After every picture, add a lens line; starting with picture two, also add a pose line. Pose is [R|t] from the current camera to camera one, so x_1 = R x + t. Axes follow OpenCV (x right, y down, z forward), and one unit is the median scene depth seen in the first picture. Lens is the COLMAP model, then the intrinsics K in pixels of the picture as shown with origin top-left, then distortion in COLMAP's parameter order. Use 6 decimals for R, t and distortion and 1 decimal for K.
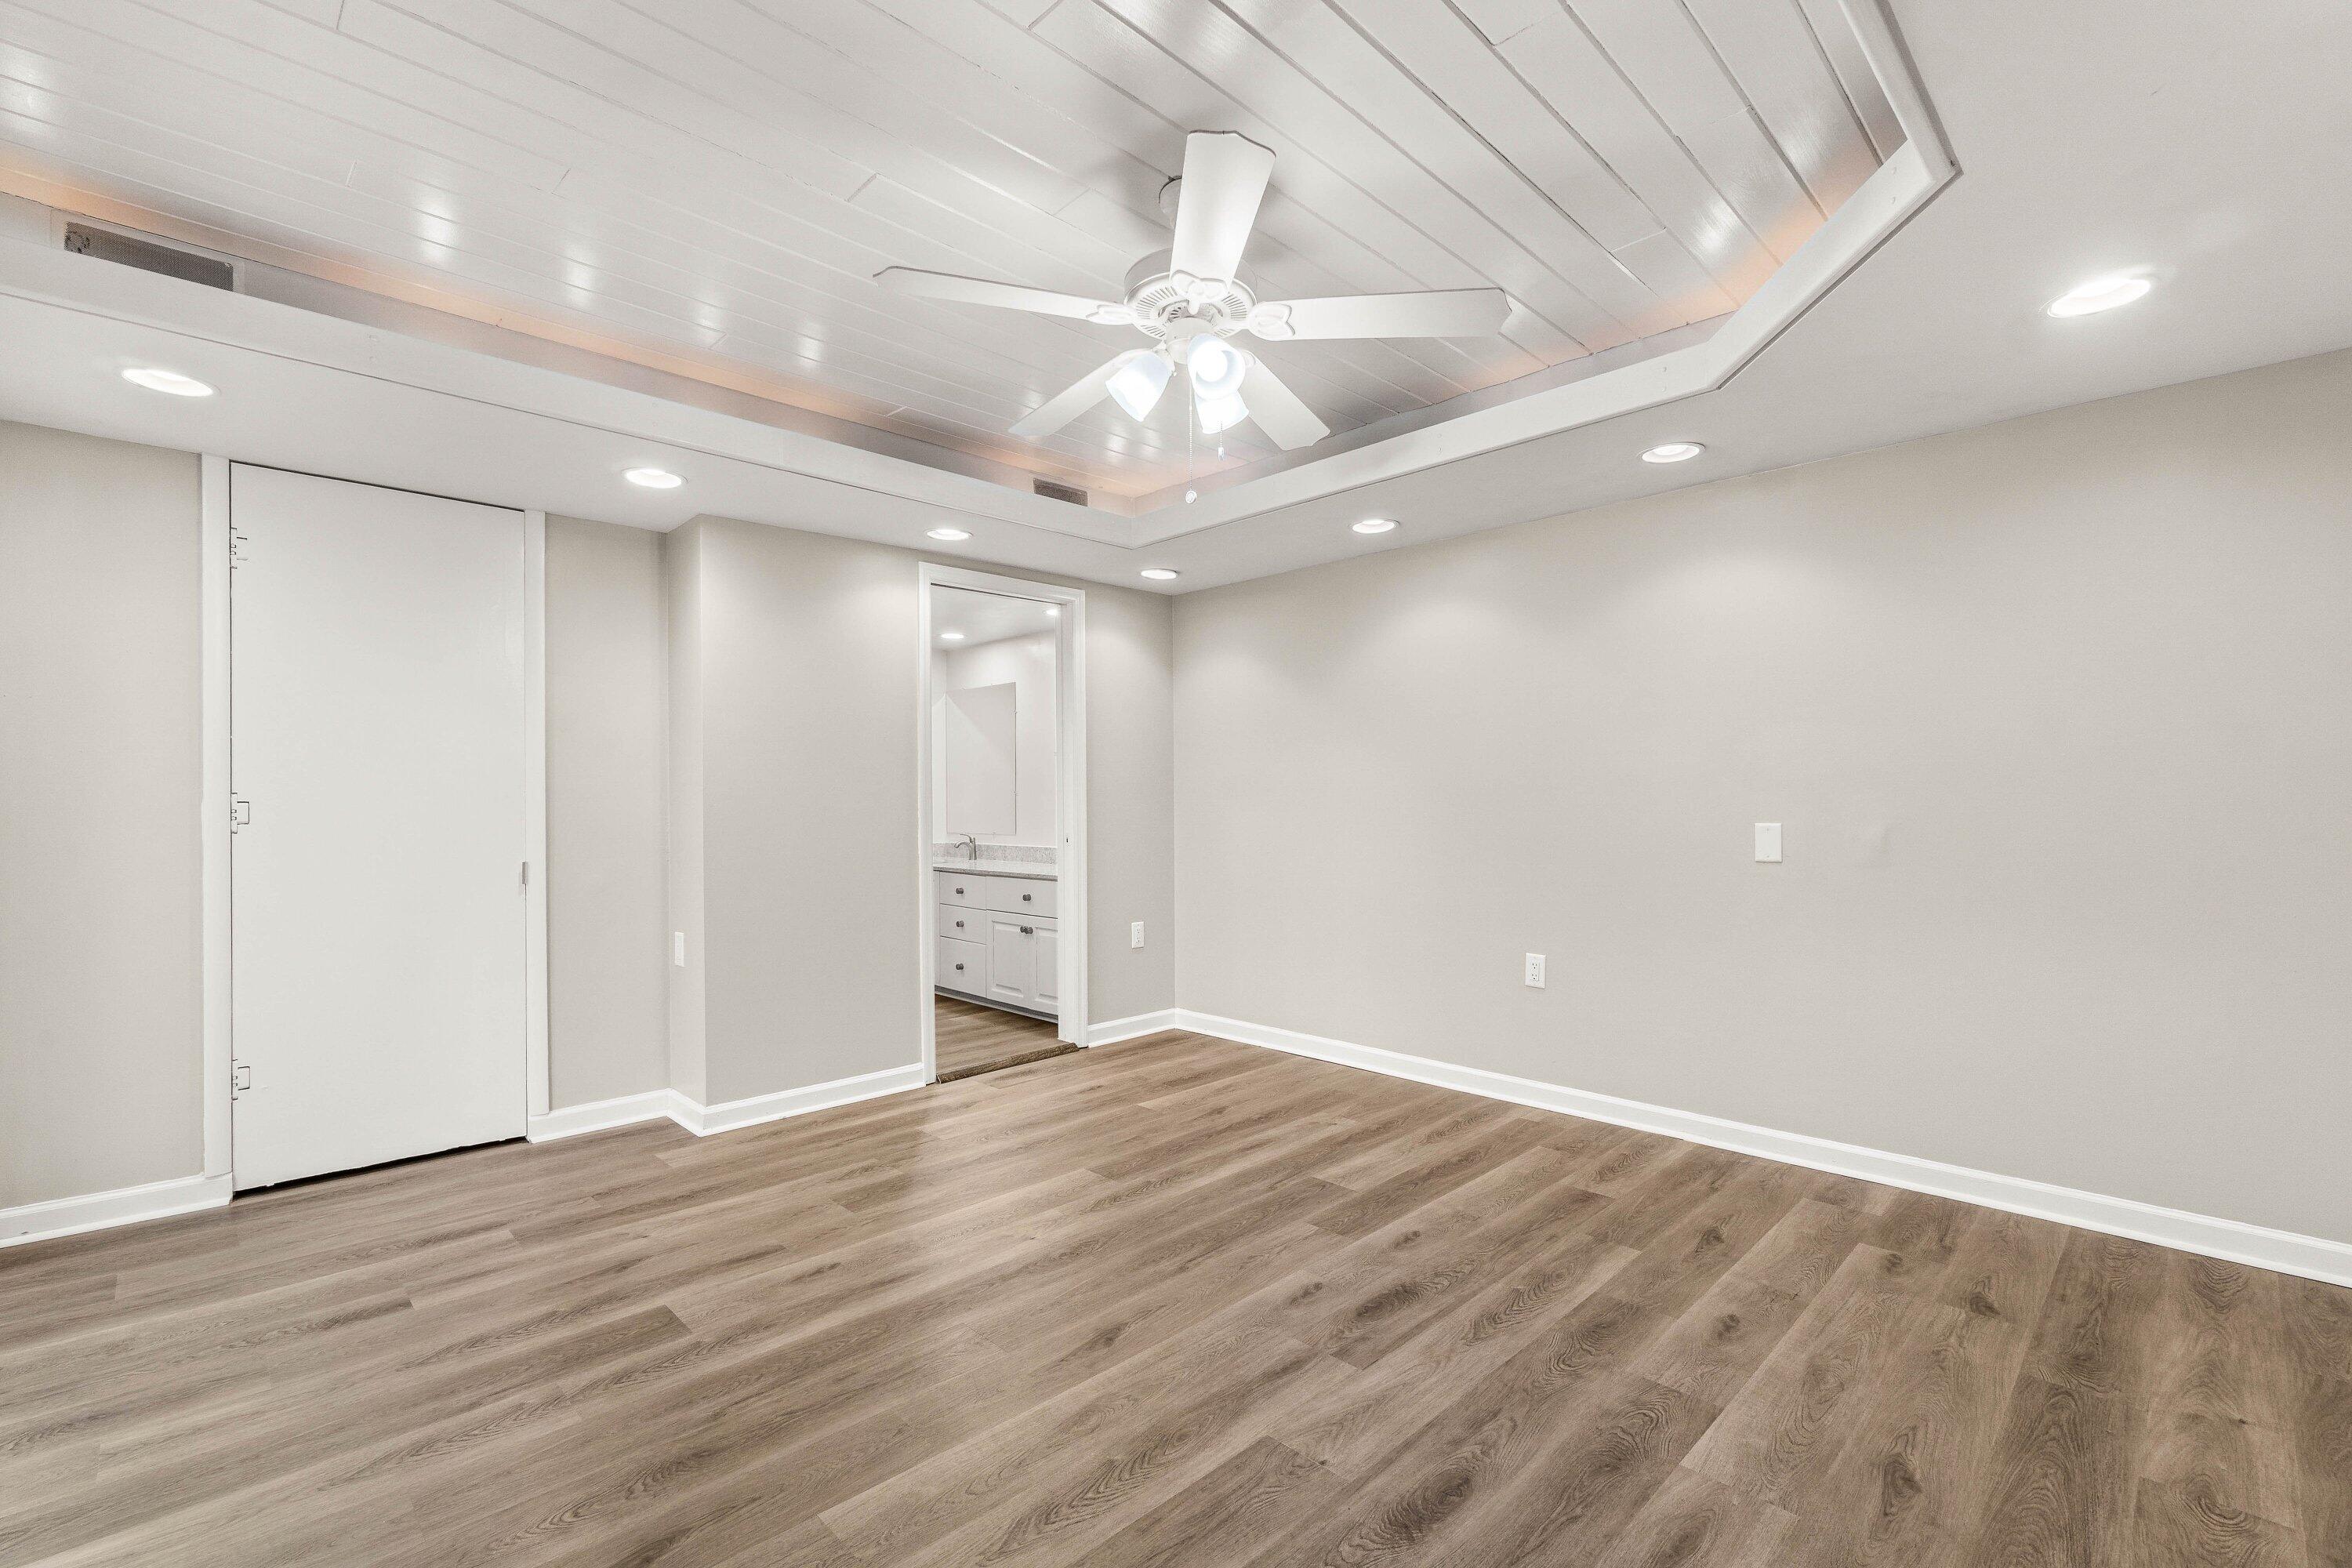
lens RADIAL K [[1024.0, 0, 1176.0], [0, 1024.0, 784.0], [0, 0, 1]] dist [-0.000308, 0.000215]
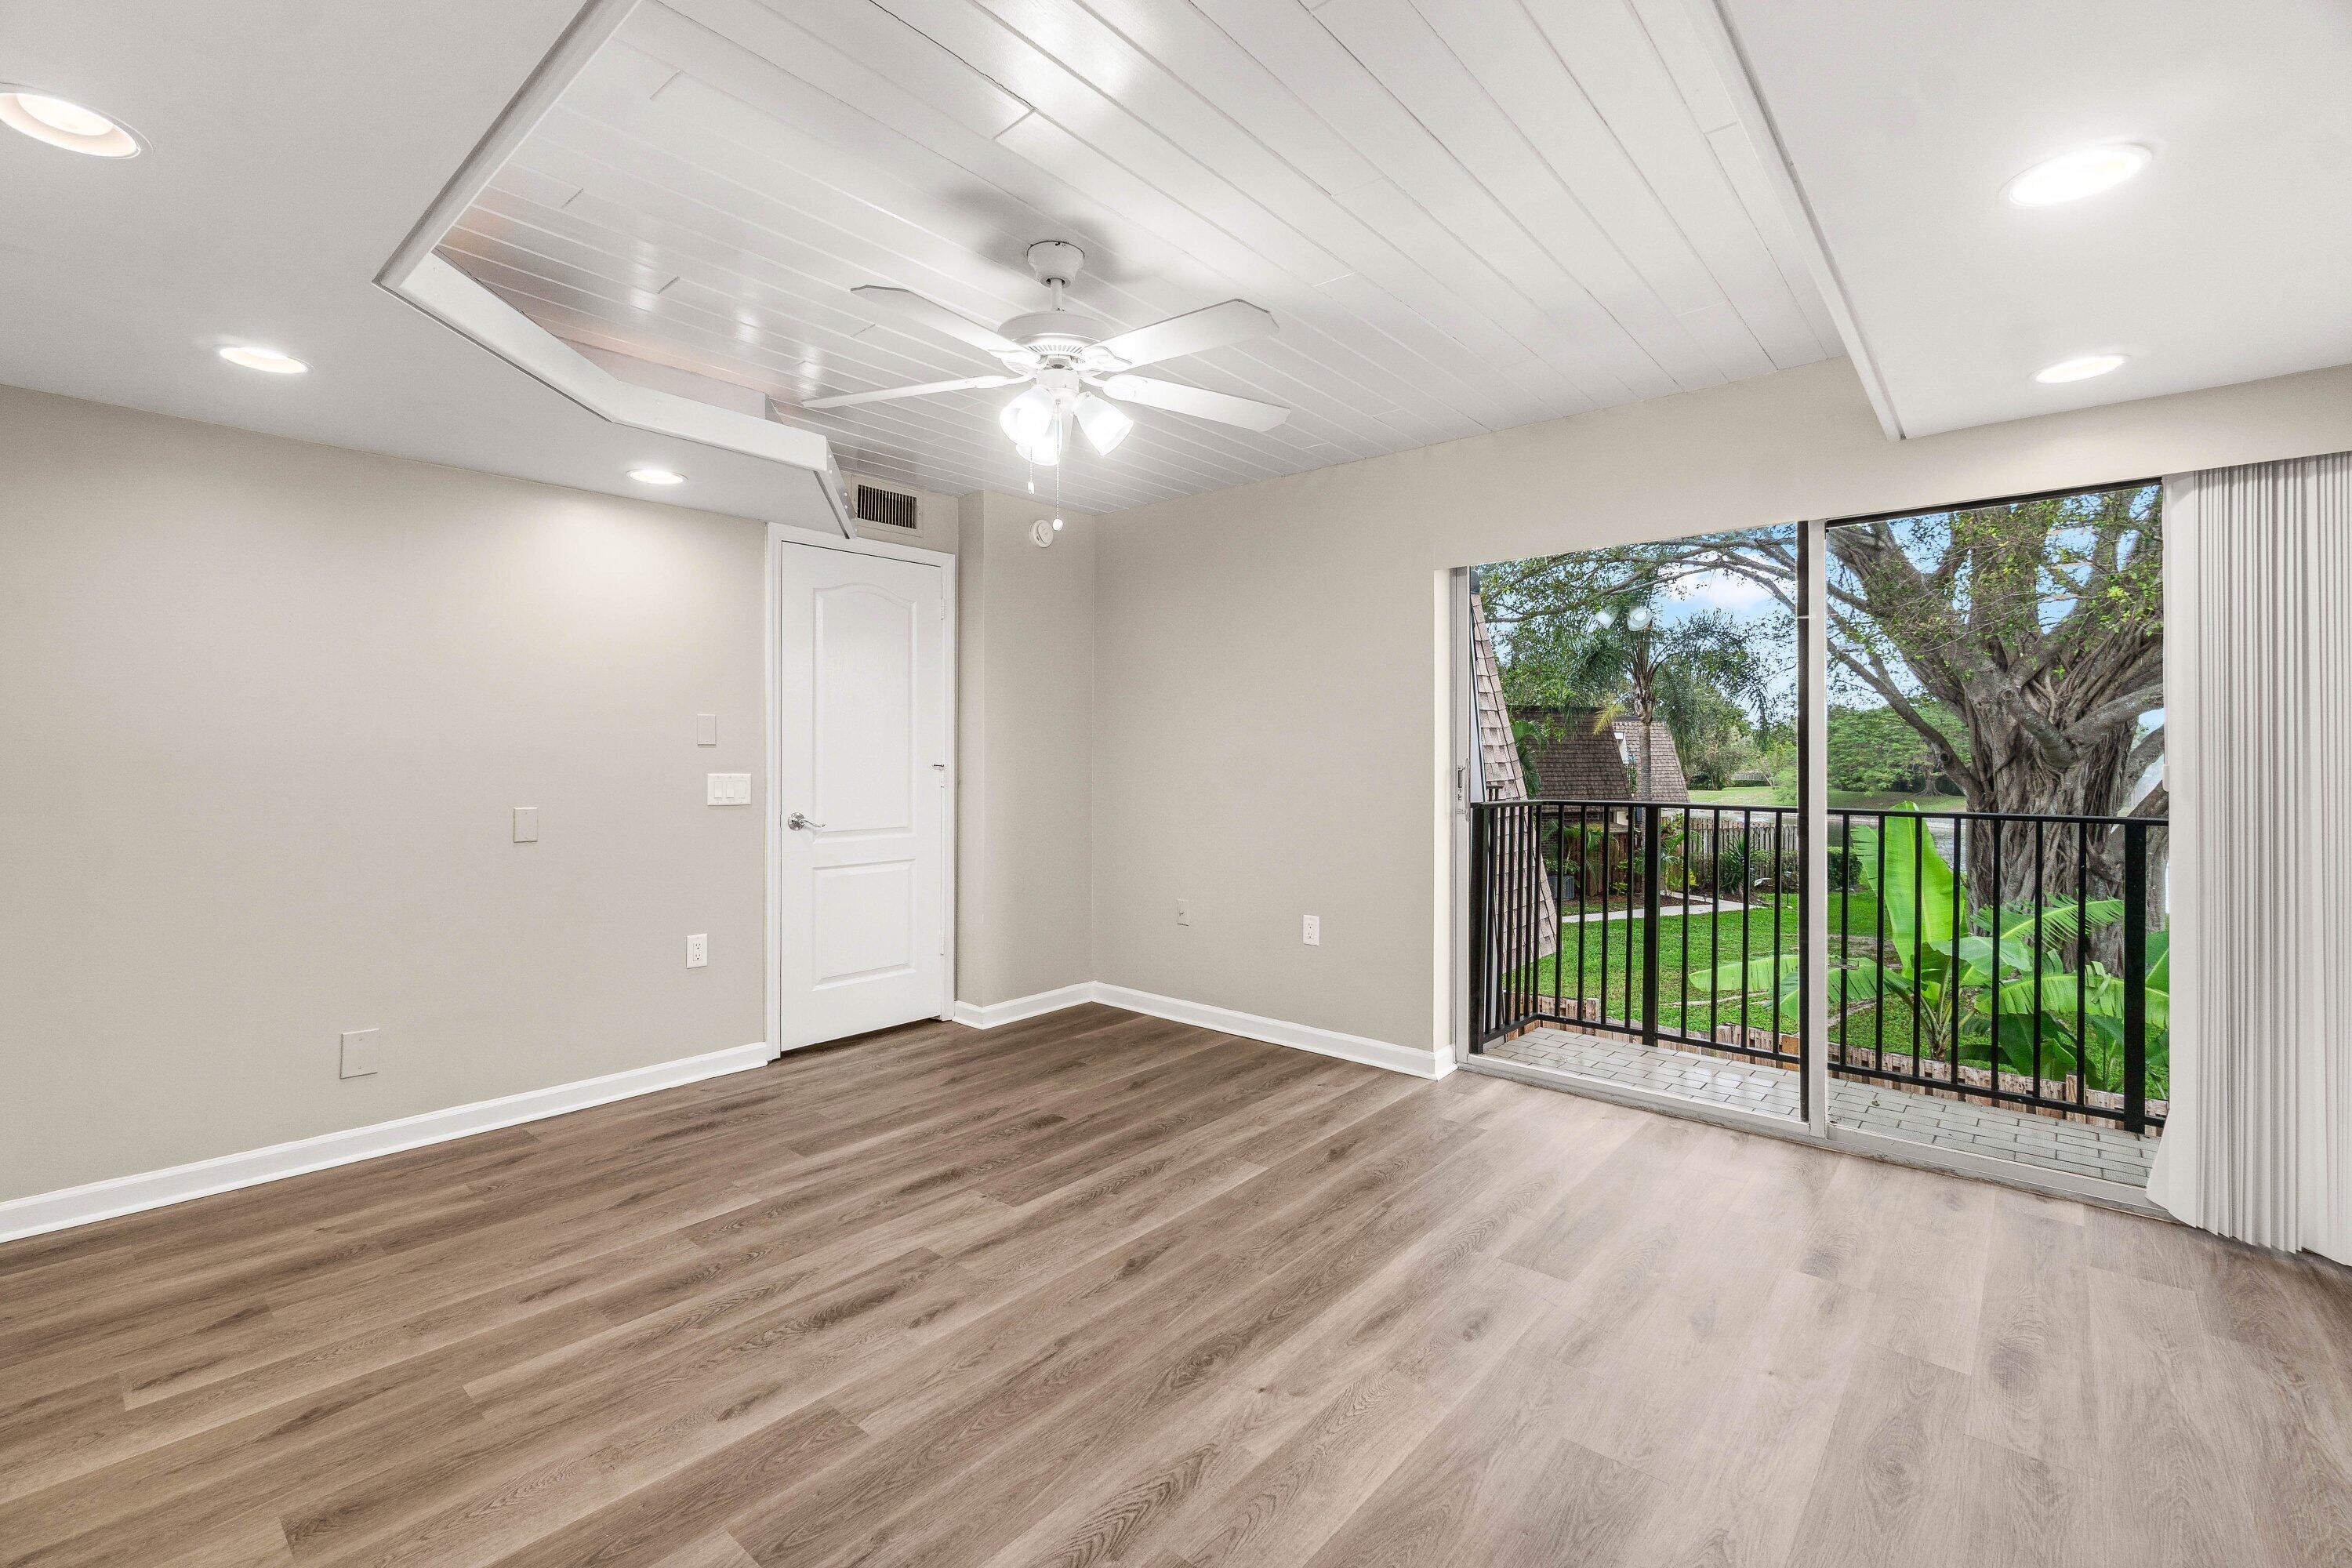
lens RADIAL K [[1018.8, 0, 1165.9], [0, 1018.8, 760.0], [0, 0, 1]] dist [-0.004748, 0.000341]
pose [[-0.997344, 0.002723, -0.072783, -0.018980], [0.004103, 0.999815, -0.018818, 0.001882], [0.072718, -0.019066, -0.997170, 1.779049]]
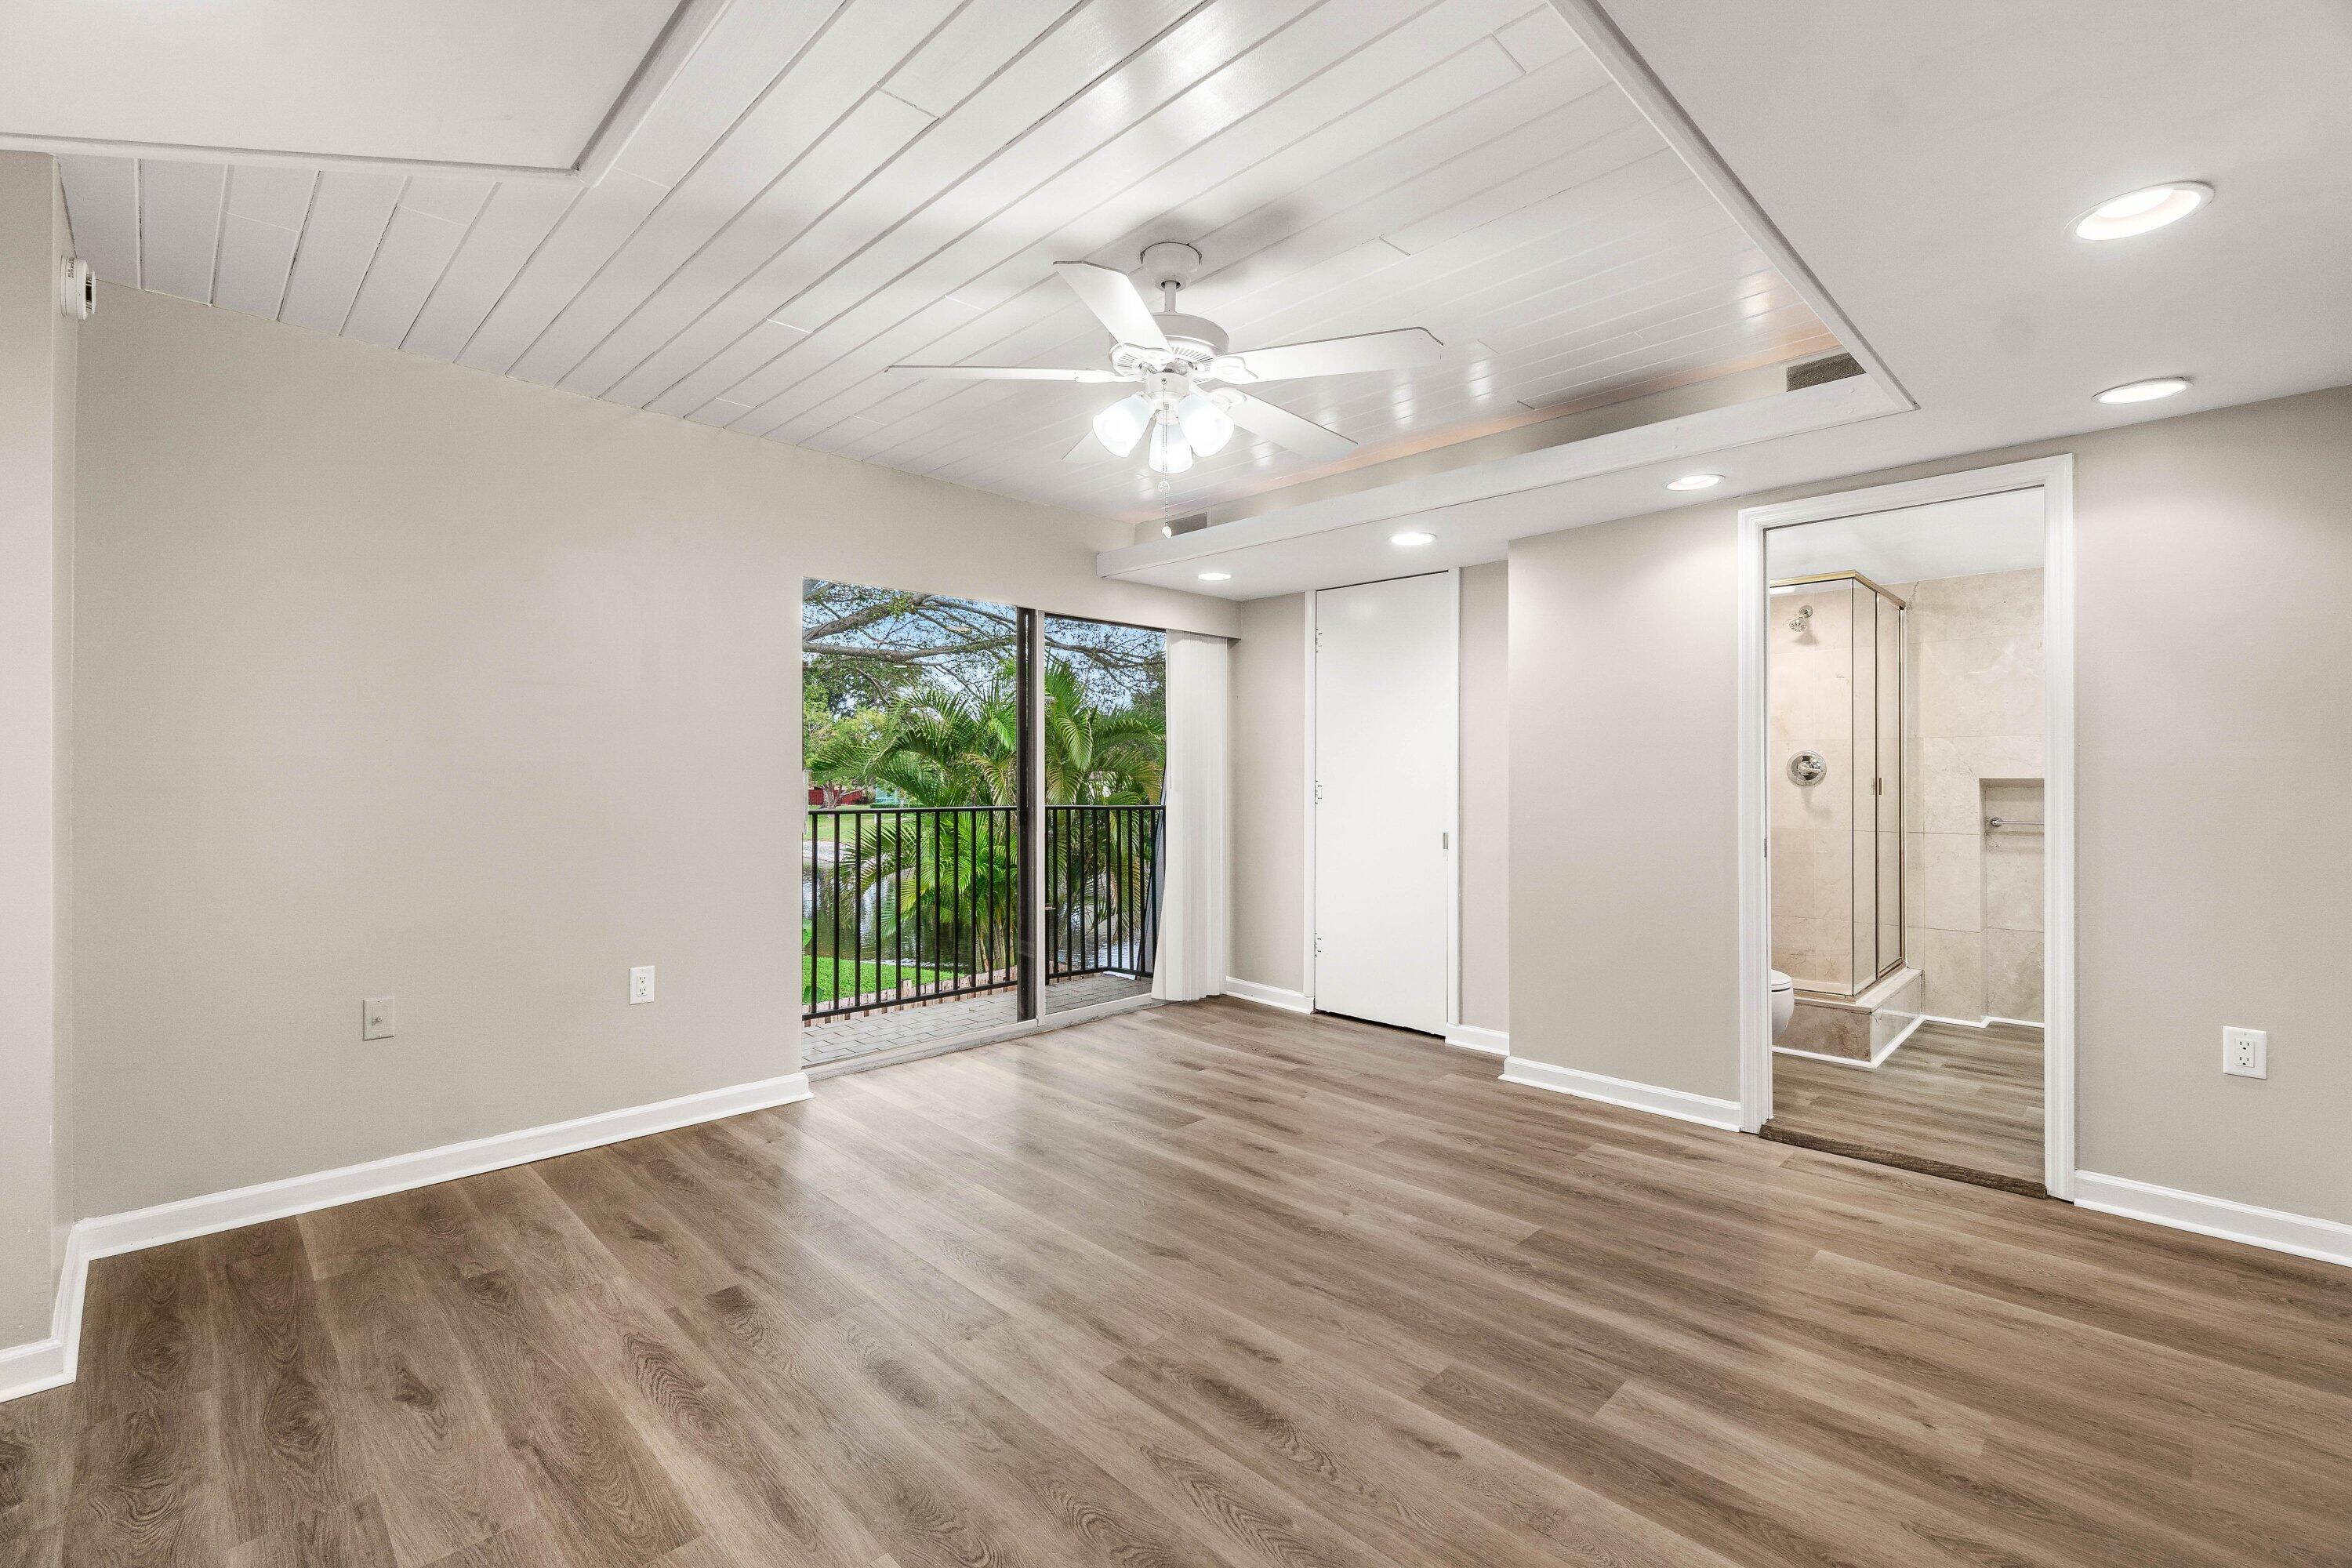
lens RADIAL K [[1018.8, 0, 1165.9], [0, 1018.8, 760.0], [0, 0, 1]] dist [-0.004748, 0.000341]
pose [[0.000224, -0.011245, -0.999937, 0.936952], [0.018316, 0.999769, -0.011239, -0.015989], [0.999832, -0.018312, 0.000430, 0.843361]]
